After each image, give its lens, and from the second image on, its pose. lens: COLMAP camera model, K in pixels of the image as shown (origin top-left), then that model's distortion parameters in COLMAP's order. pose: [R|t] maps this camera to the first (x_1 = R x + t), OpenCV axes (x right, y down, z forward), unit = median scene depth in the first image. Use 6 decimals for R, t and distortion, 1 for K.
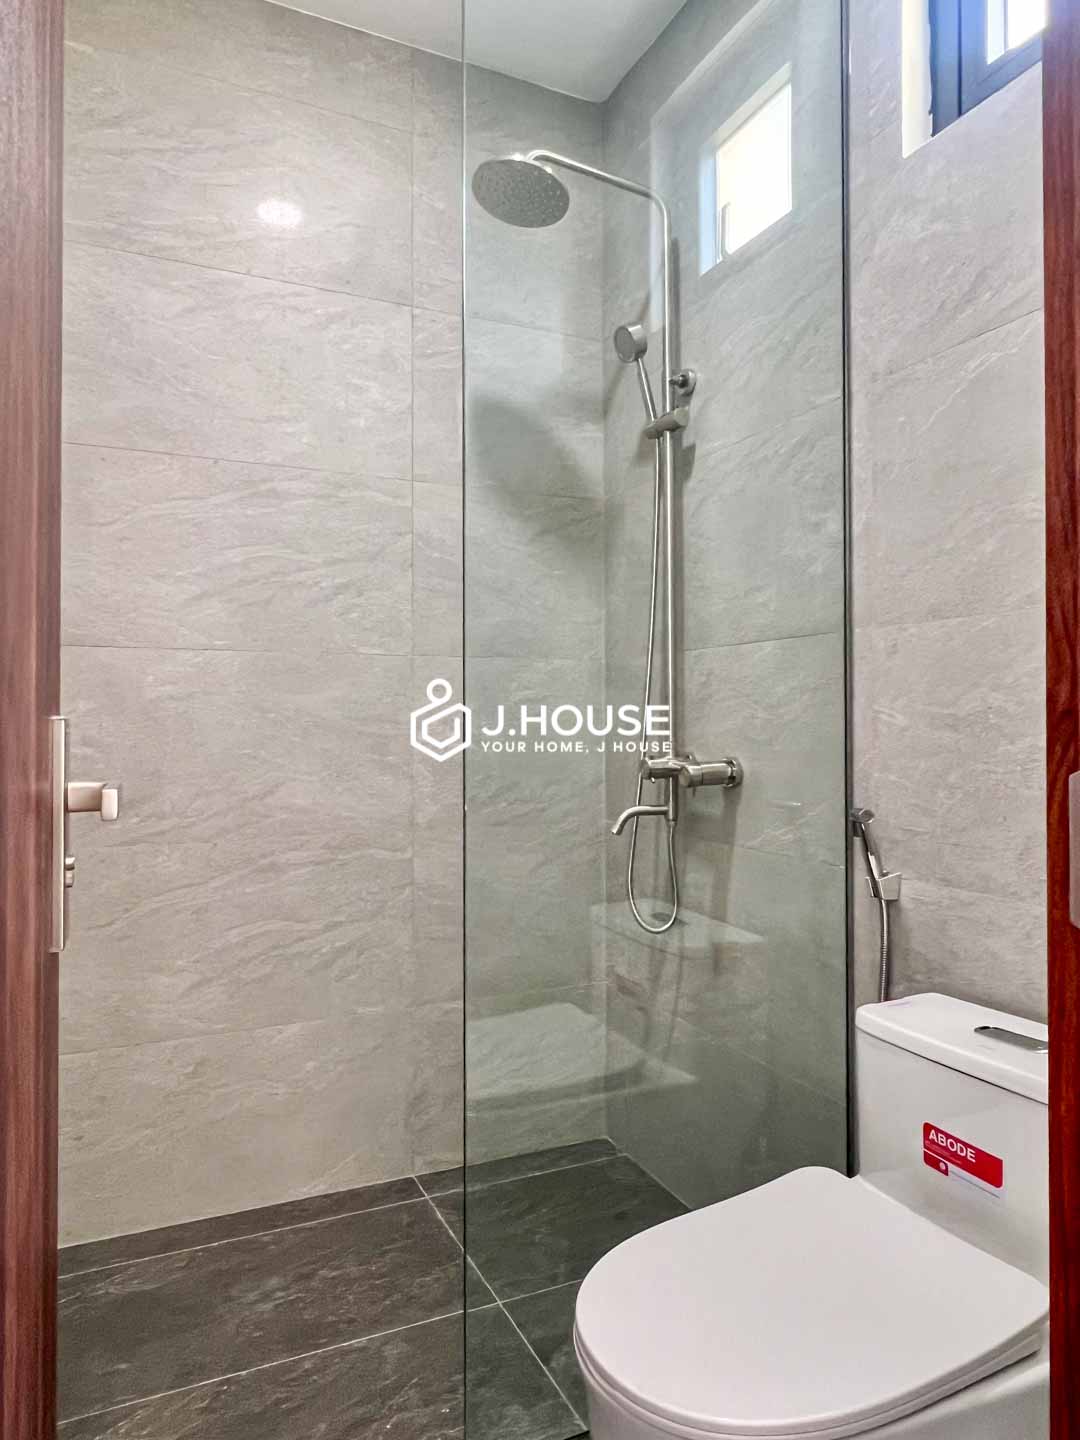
lens RADIAL K [[926.7, 0, 538.8], [0, 926.7, 724.2], [0, 0, 1]] dist [0.003798, -0.005614]
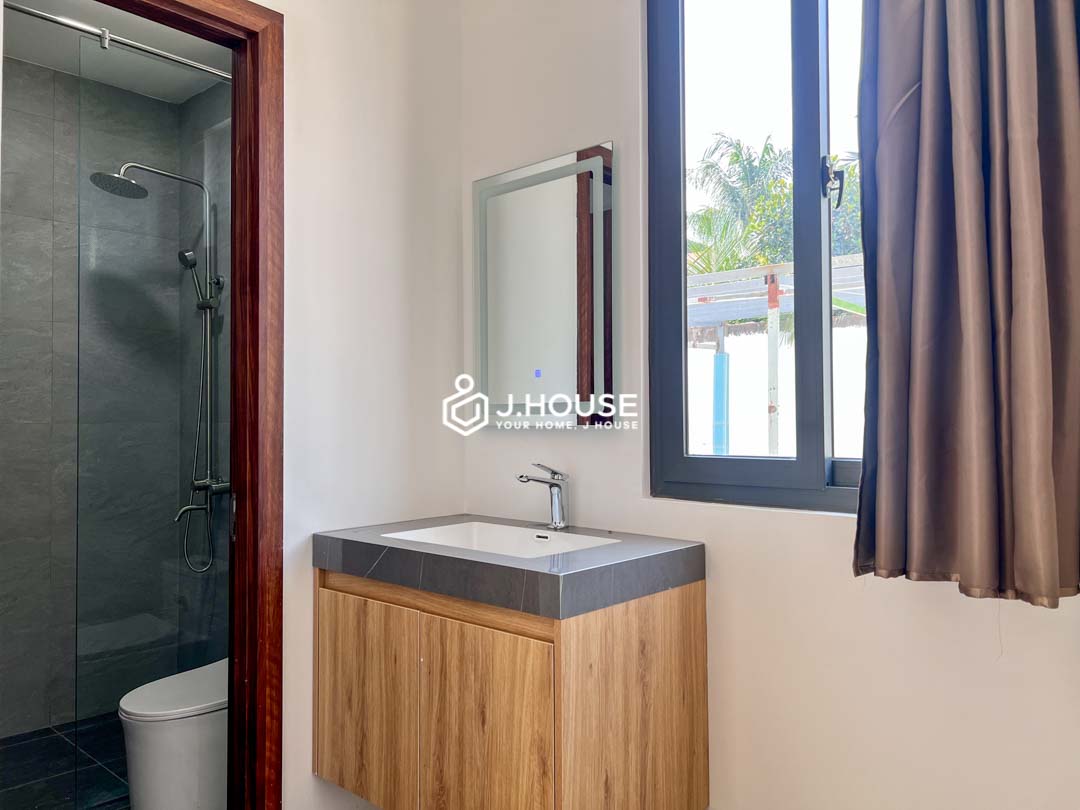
lens RADIAL K [[815.7, 0, 540.0], [0, 815.7, 420.7], [0, 0, 1]] dist [0.057270, -0.065751]
pose [[0.921705, 0.005964, 0.387847, 0.105803], [-0.003851, 0.999973, -0.006225, -0.072014], [-0.387874, 0.004244, 0.921703, -0.772410]]
